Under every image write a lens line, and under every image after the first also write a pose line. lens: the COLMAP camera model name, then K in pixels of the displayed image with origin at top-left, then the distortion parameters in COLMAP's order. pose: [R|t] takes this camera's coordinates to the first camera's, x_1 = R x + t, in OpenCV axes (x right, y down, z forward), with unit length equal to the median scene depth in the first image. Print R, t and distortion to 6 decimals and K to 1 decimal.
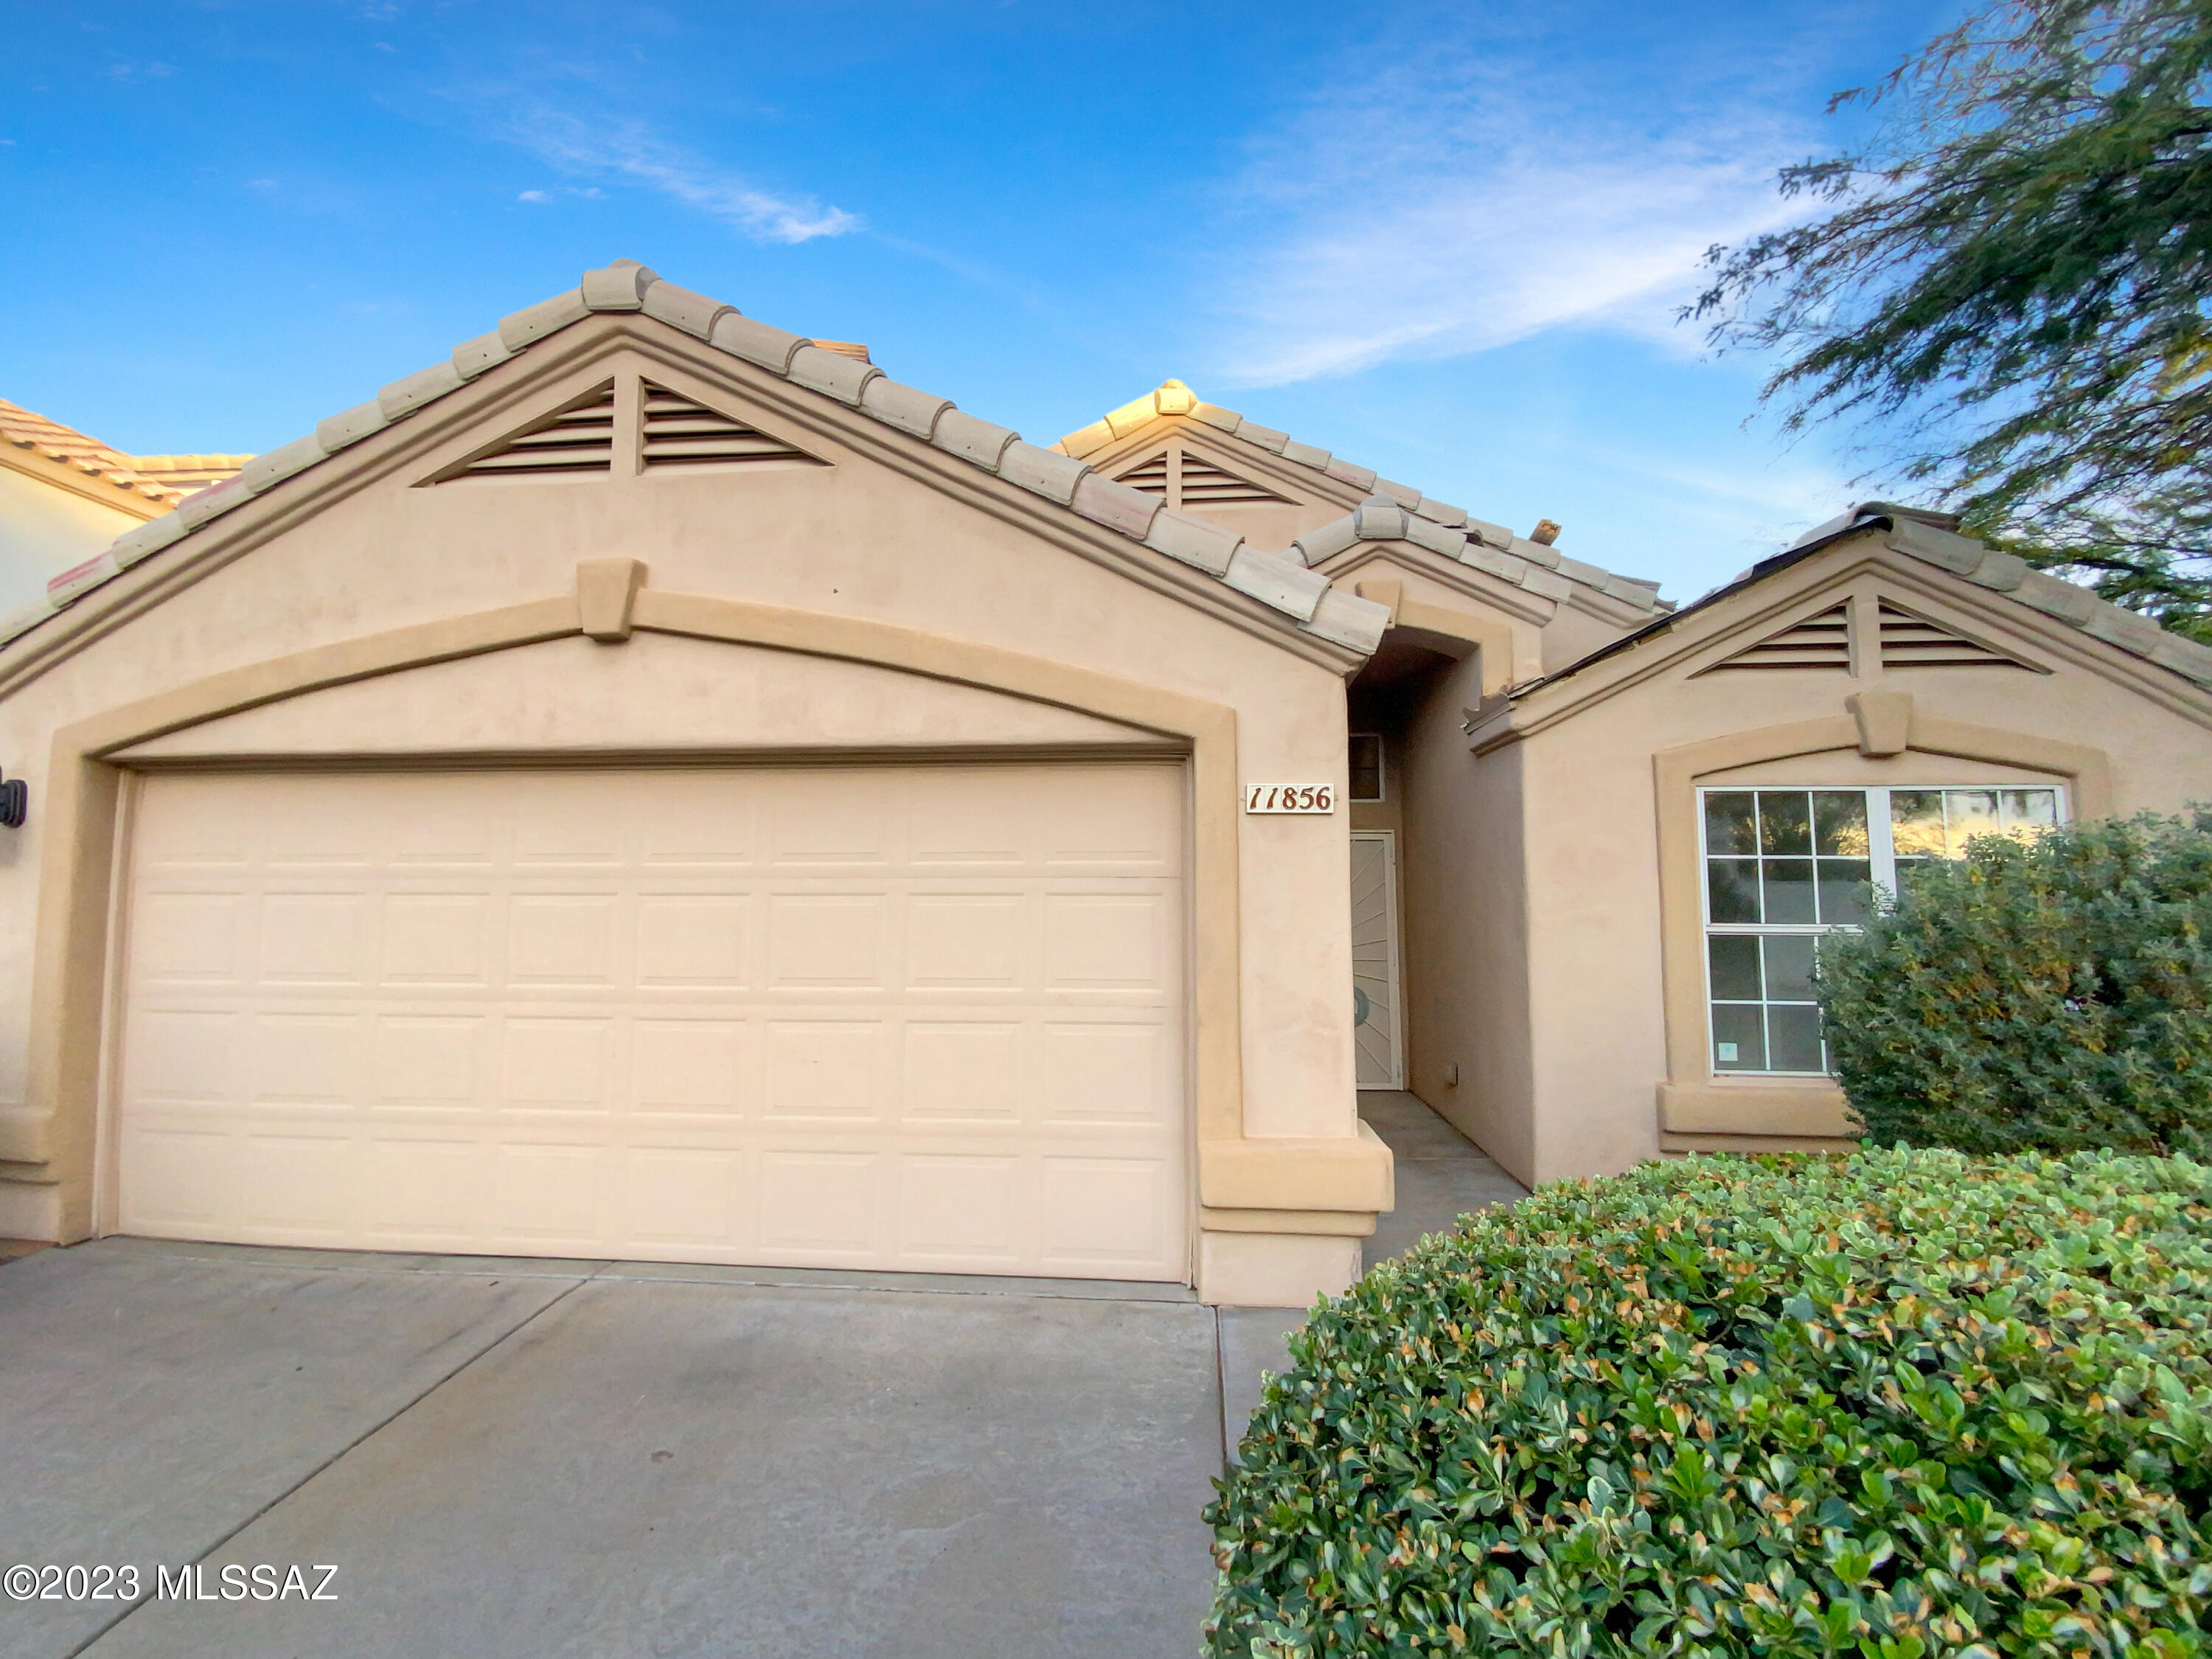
lens RADIAL K [[911.9, 0, 1099.6], [0, 911.9, 833.4], [0, 0, 1]] dist [-0.003307, -0.002198]
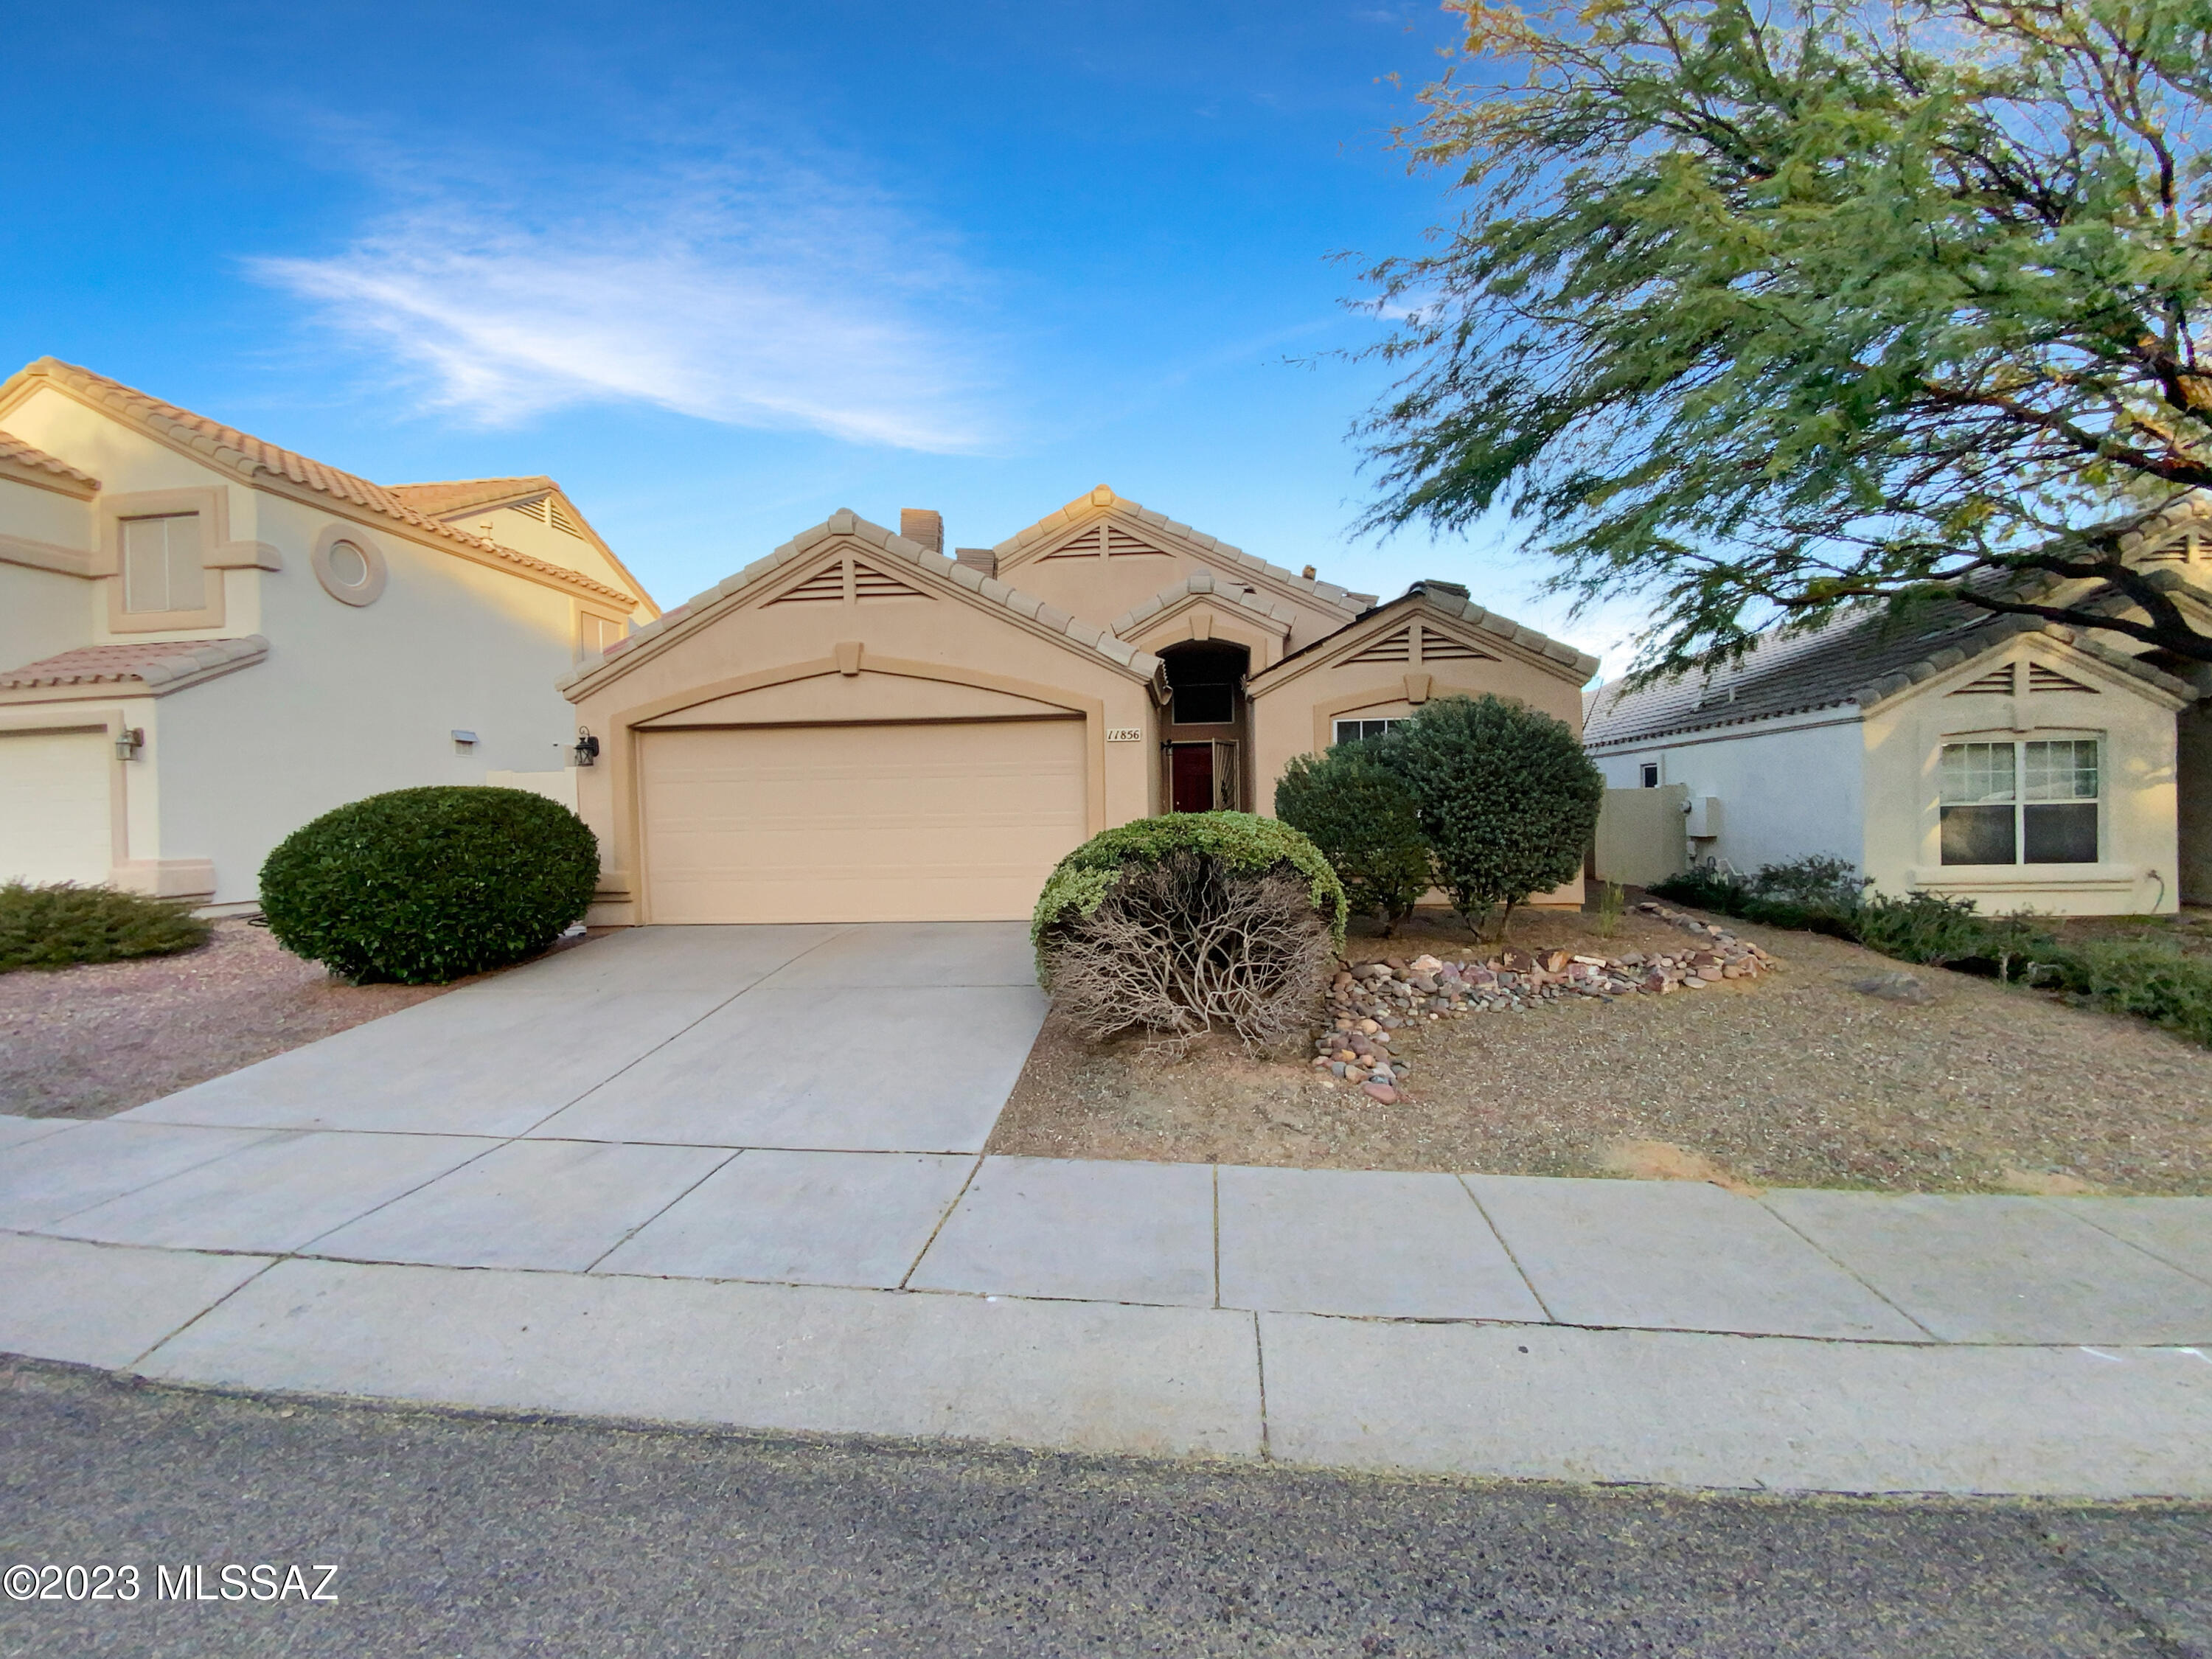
lens RADIAL K [[911.9, 0, 1110.7], [0, 911.9, 818.0], [0, 0, 1]] dist [-0.003307, -0.002198]
pose [[0.999714, -0.023841, -0.001676, 0.150545], [0.023897, 0.995862, 0.087676, -0.023660], [-0.000421, -0.087691, 0.996148, -1.408640]]
